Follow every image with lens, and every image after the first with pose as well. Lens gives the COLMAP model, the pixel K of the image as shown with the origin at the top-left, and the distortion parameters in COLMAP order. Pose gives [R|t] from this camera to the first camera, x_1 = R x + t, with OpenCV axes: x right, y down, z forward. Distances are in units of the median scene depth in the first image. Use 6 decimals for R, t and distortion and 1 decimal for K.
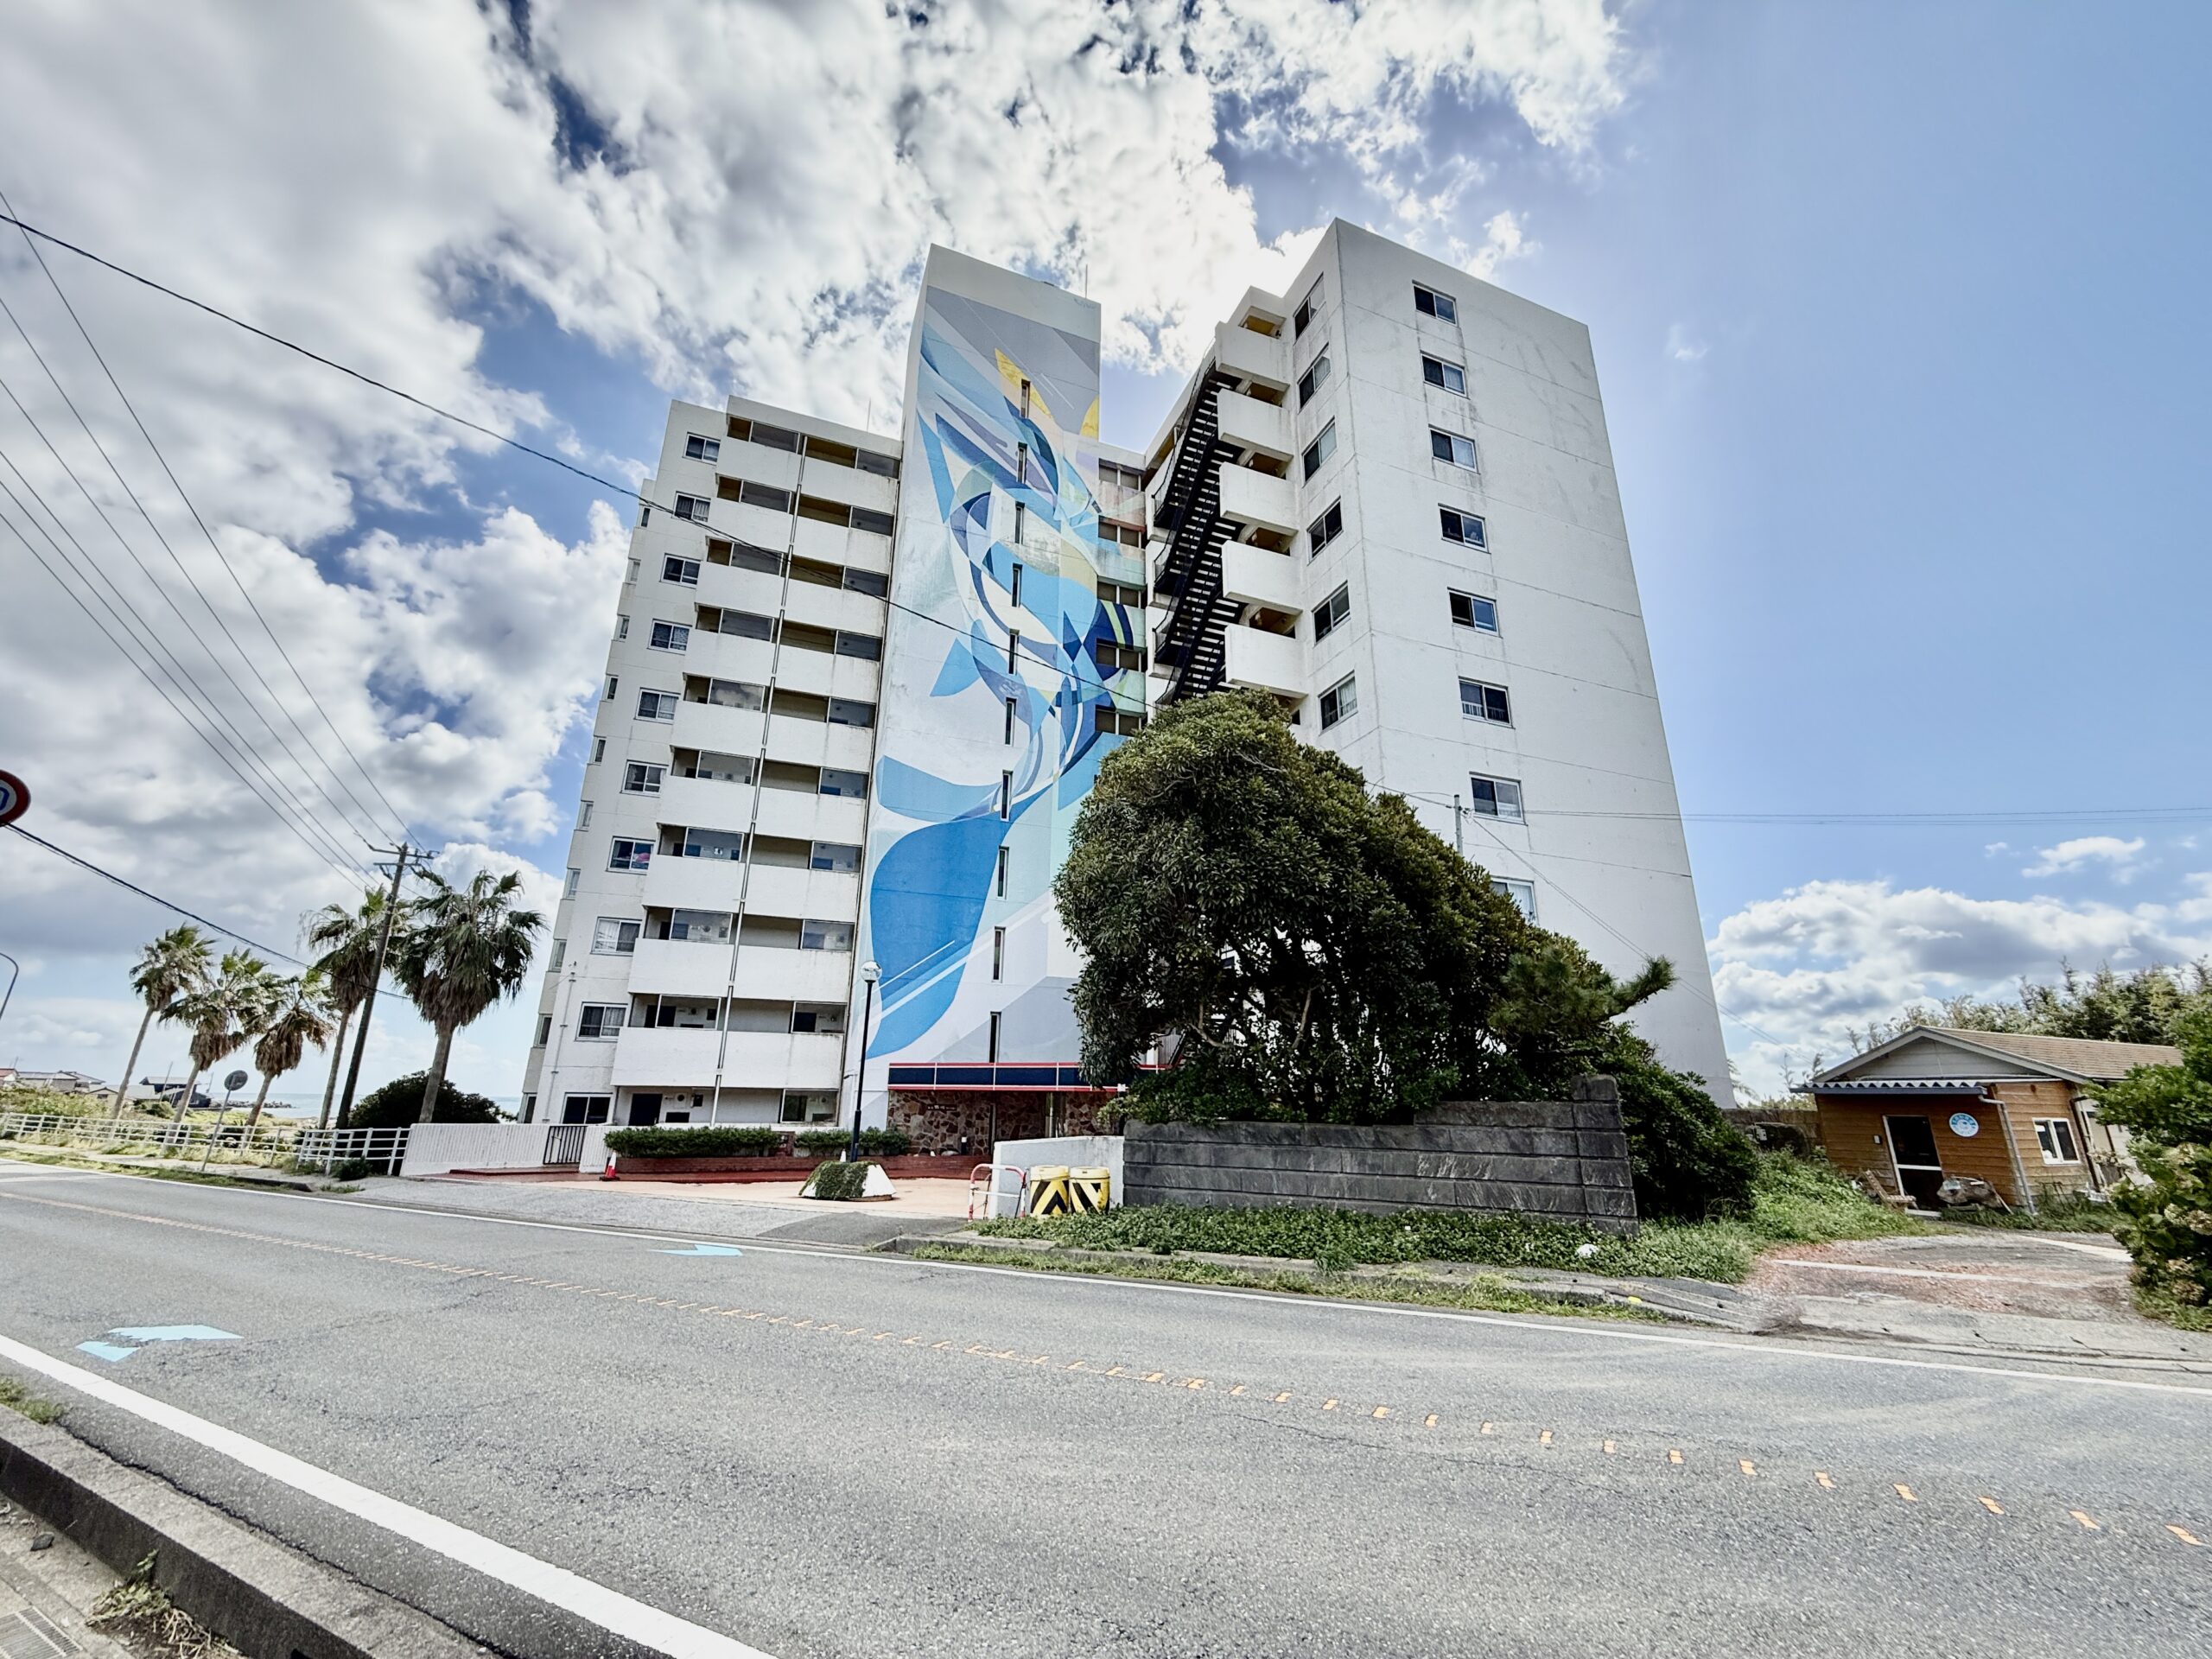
lens RADIAL K [[884.1, 0, 1102.5], [0, 884.1, 831.1], [0, 0, 1]] dist [0.000655, 0.000212]
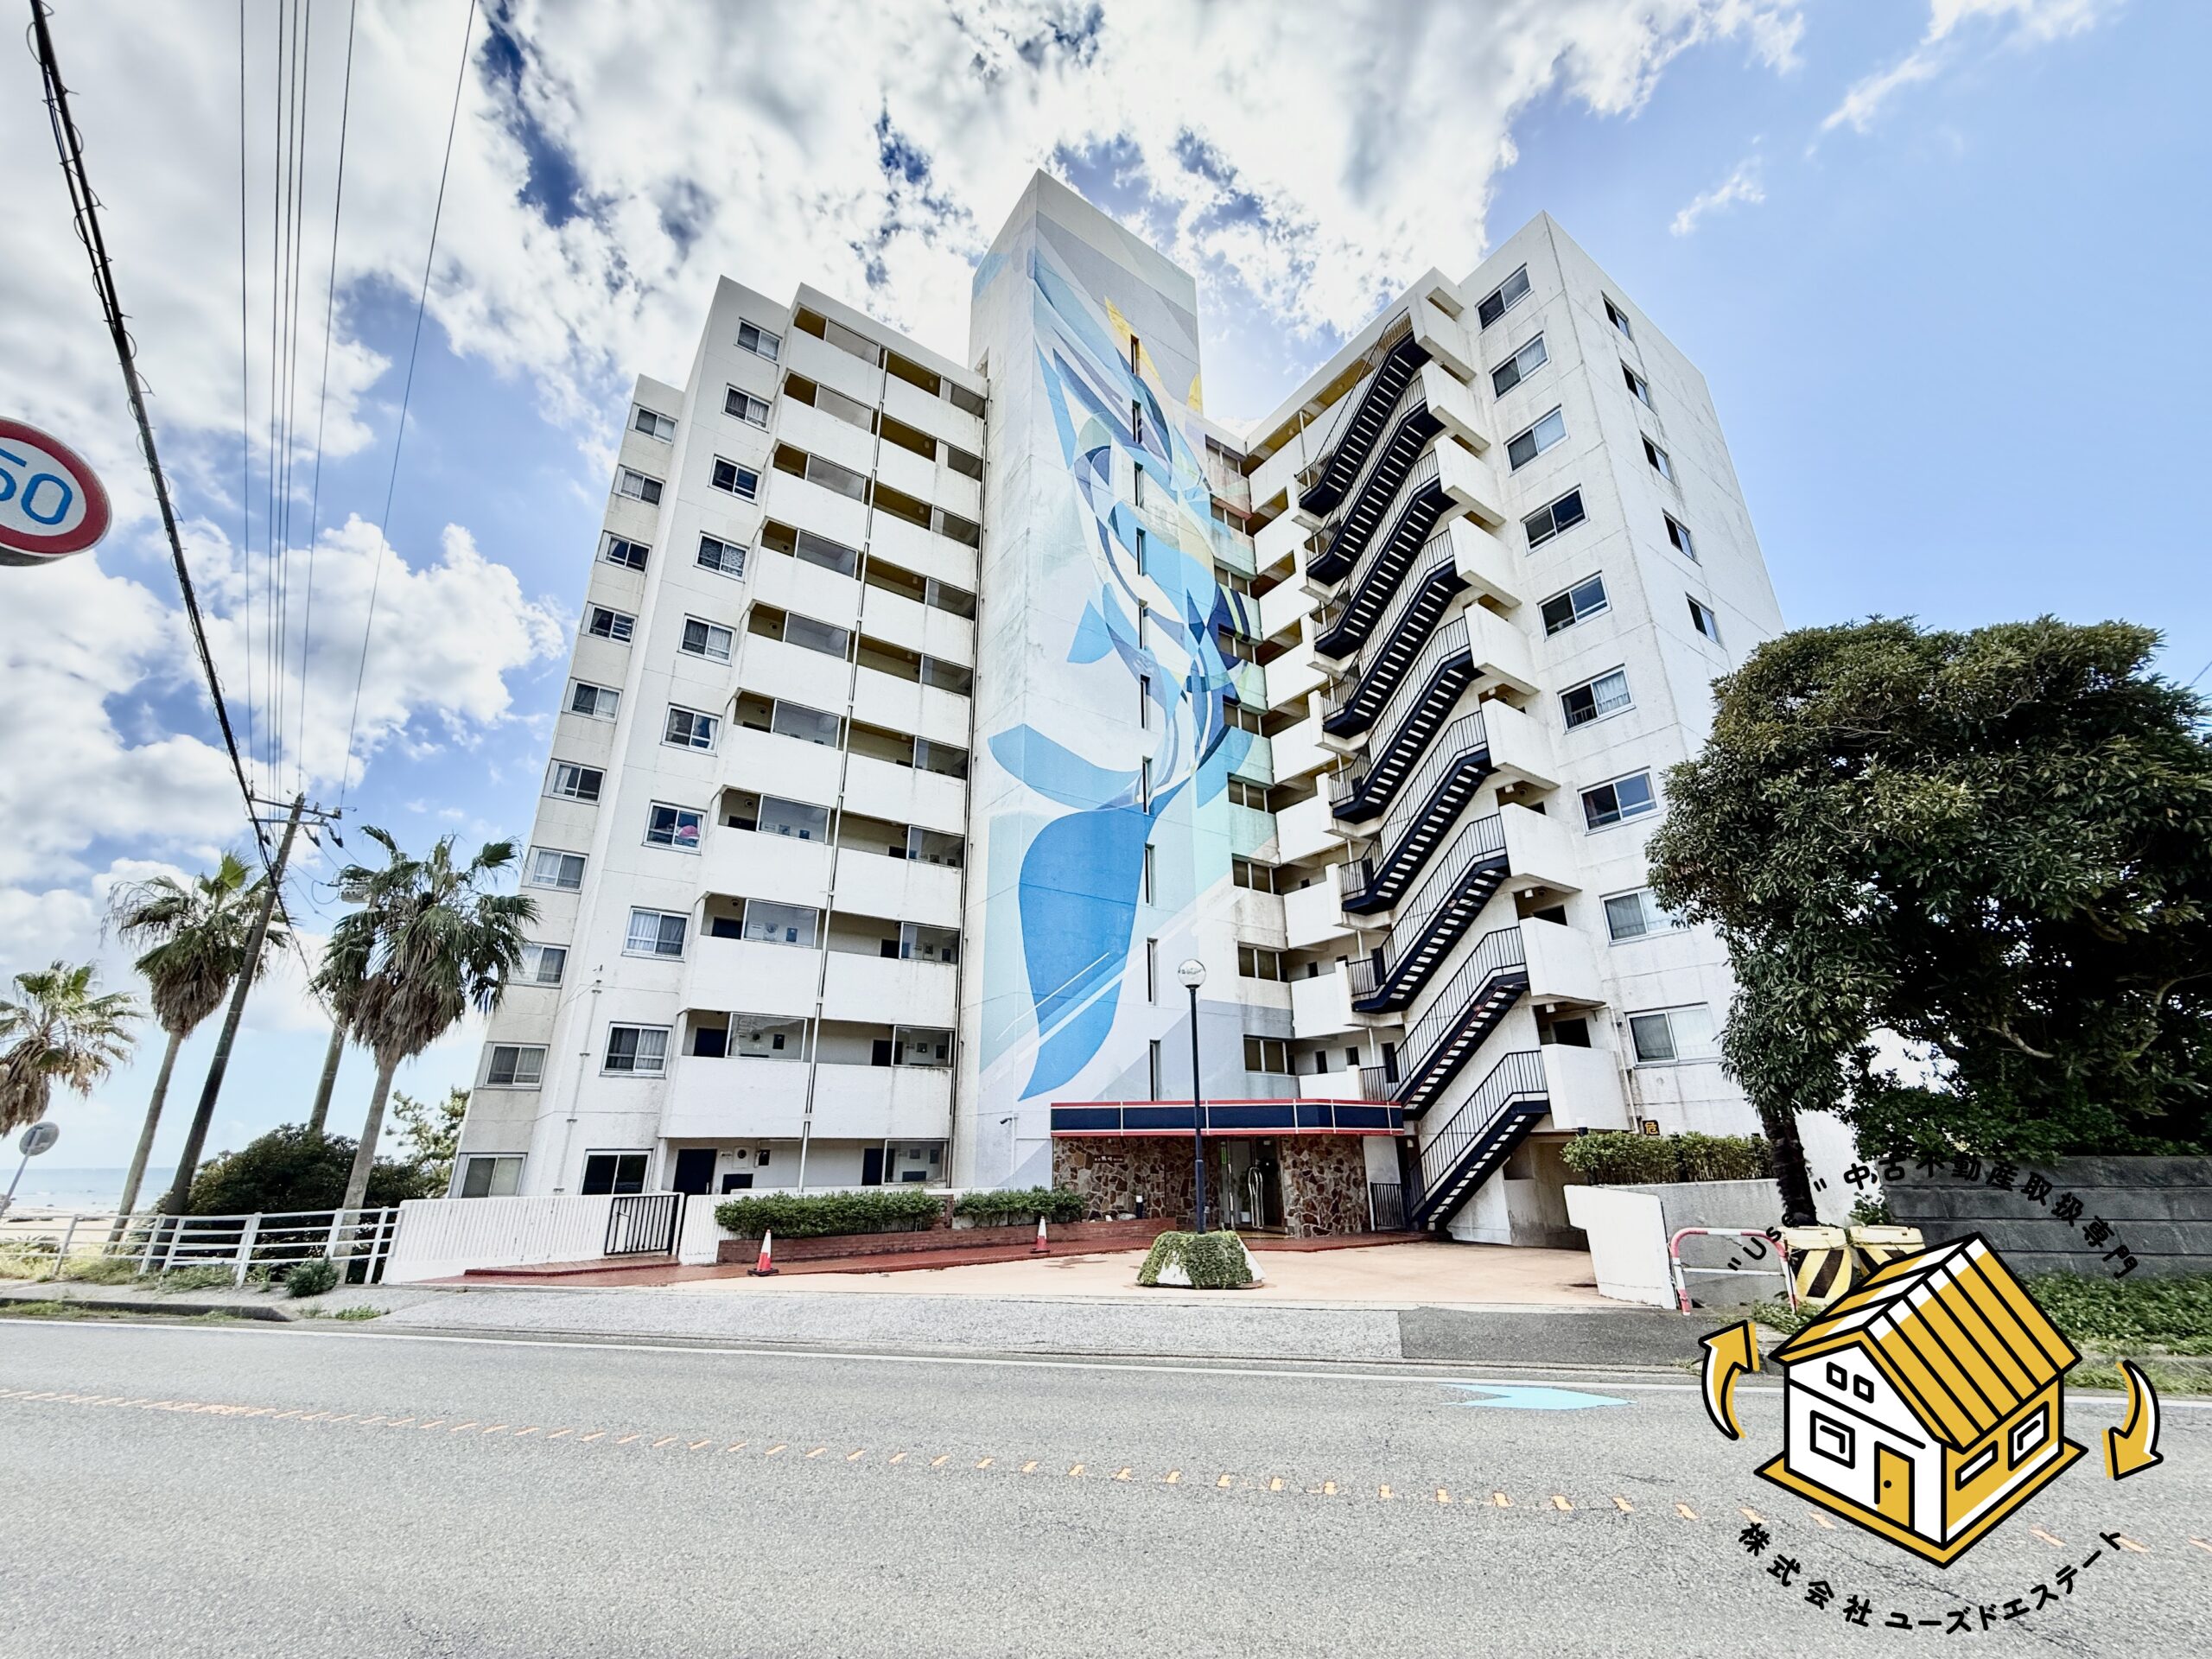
lens RADIAL K [[884.1, 0, 1102.5], [0, 884.1, 831.1], [0, 0, 1]] dist [0.000655, 0.000212]
pose [[0.972410, 0.061154, 0.225121, -0.354896], [-0.048854, 0.997013, -0.059813, 0.058945], [-0.228107, 0.047164, 0.972493, 0.189578]]
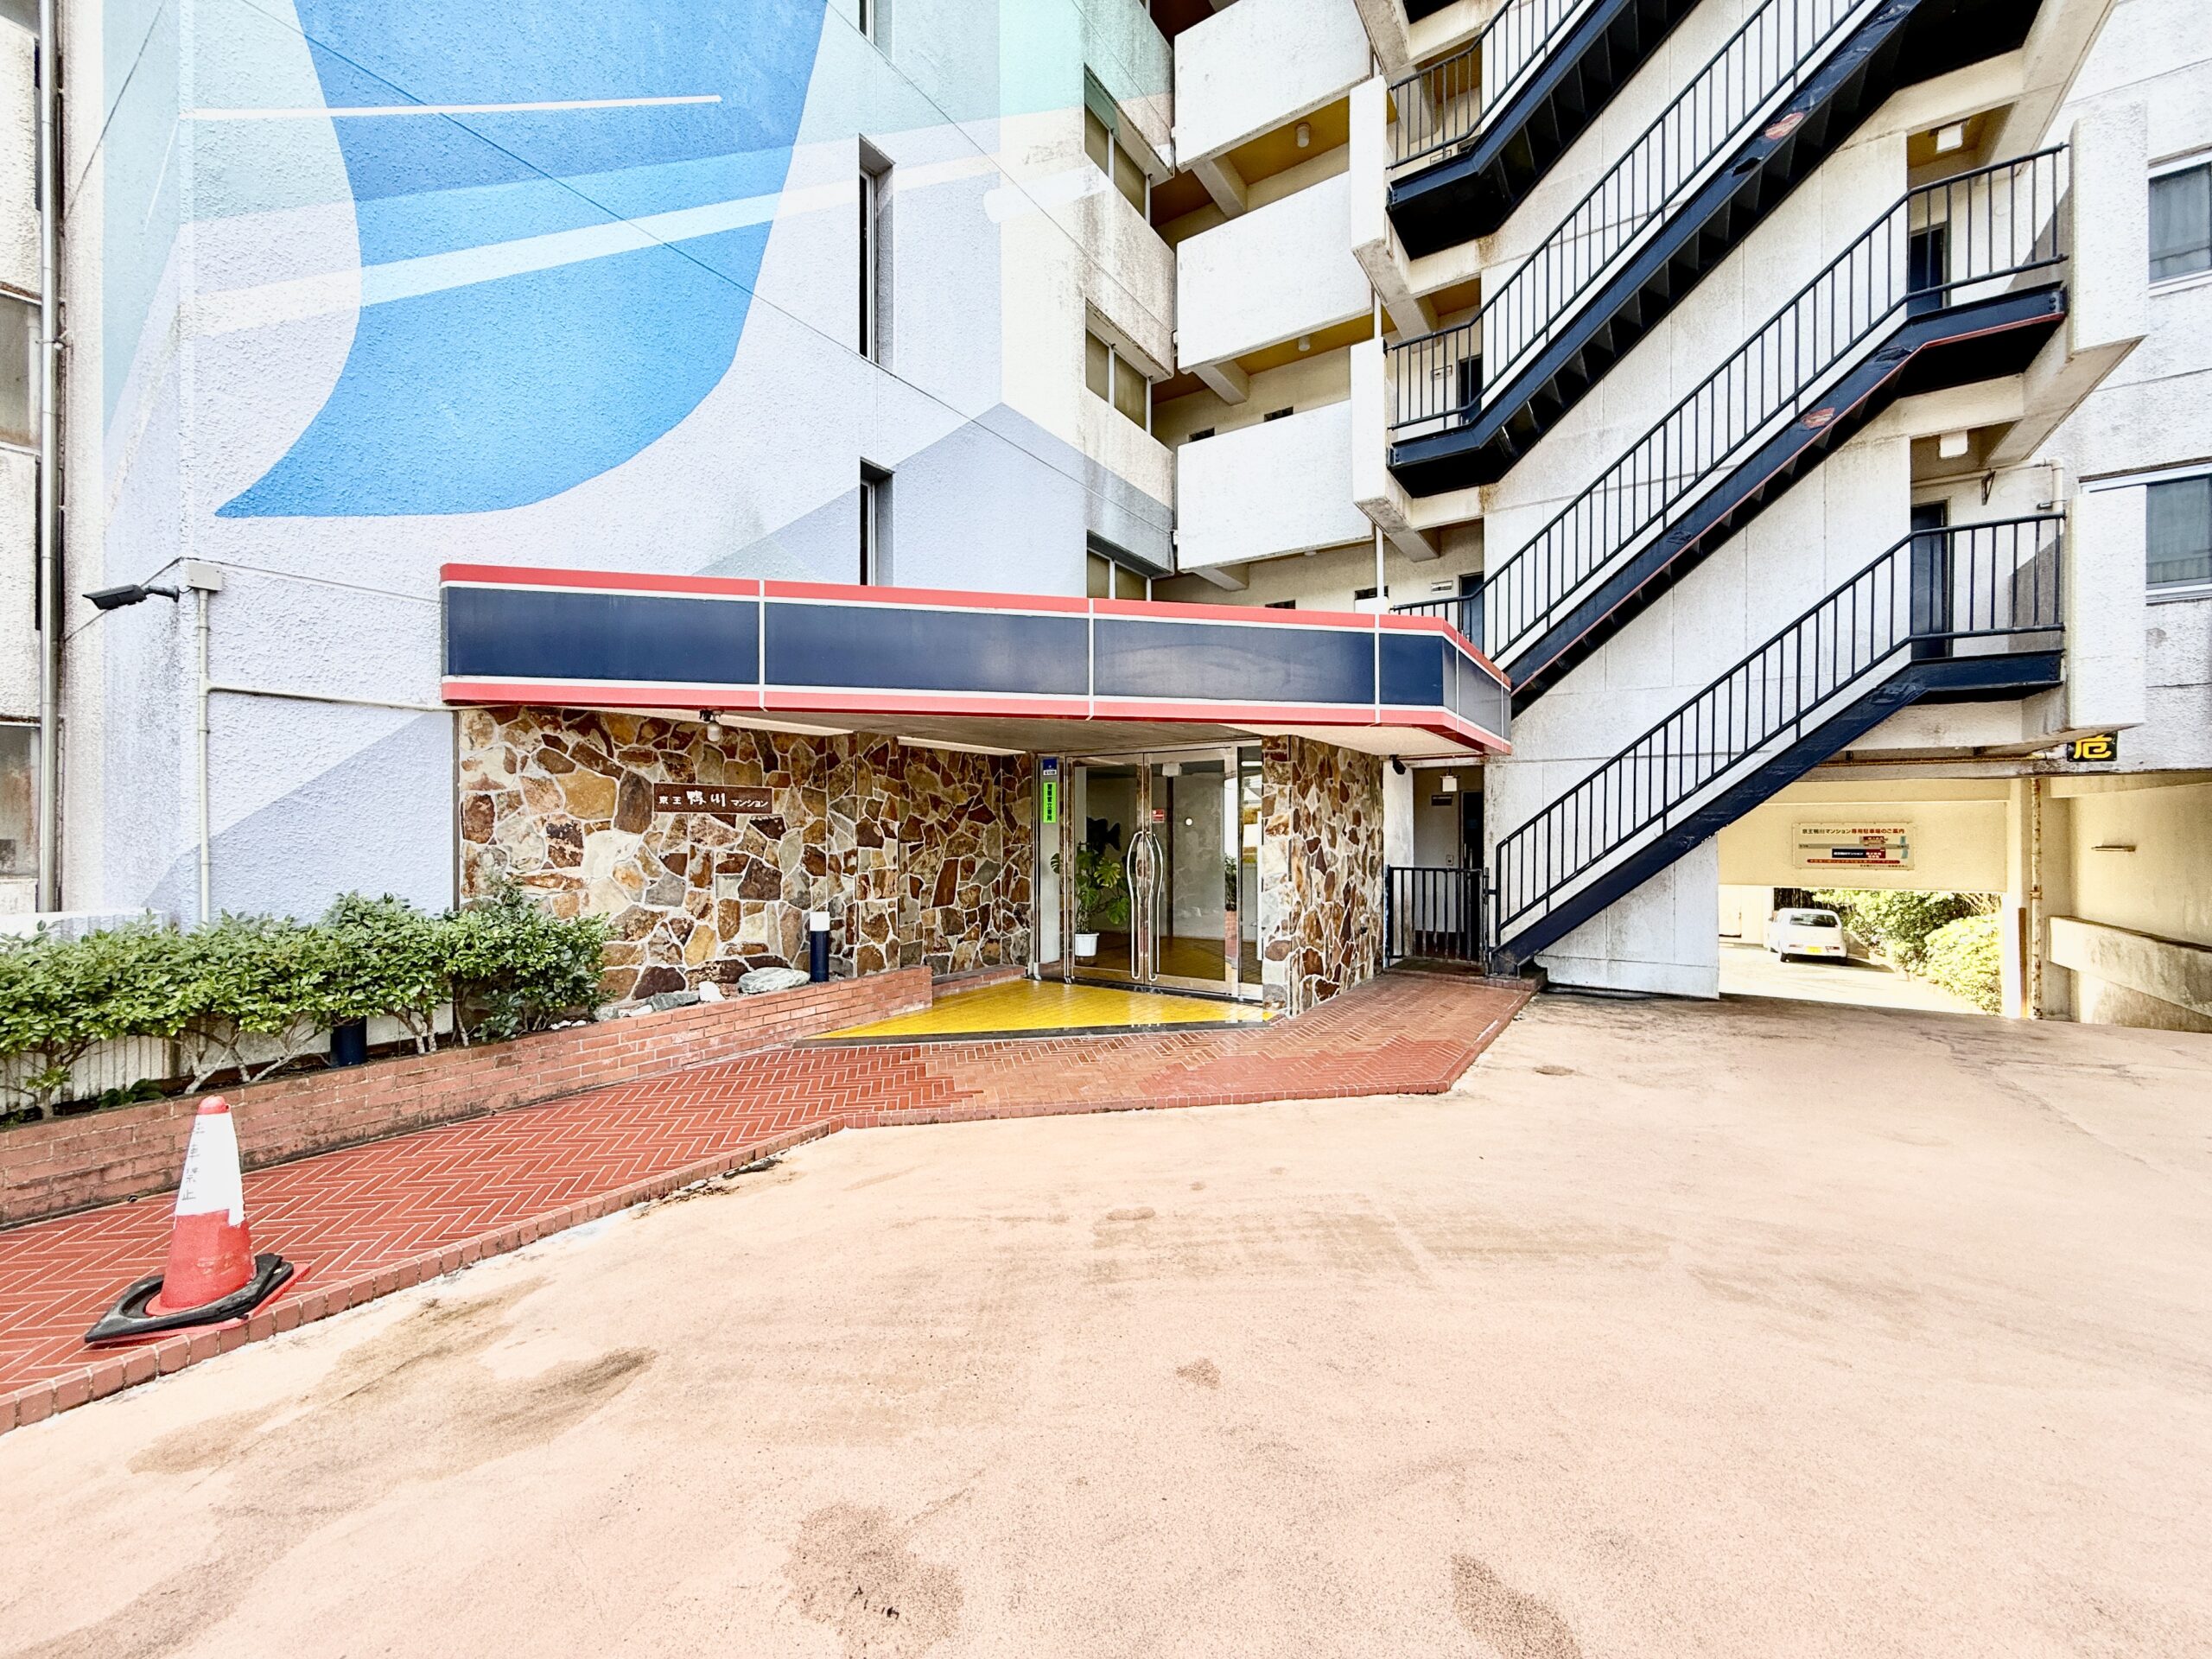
lens RADIAL K [[884.1, 0, 1102.5], [0, 884.1, 831.1], [0, 0, 1]] dist [0.000655, 0.000212]
pose [[0.818835, -0.014177, 0.573854, -0.213992], [-0.156193, 0.956473, 0.246503, 0.225947], [-0.552370, -0.291477, 0.780979, 0.693422]]
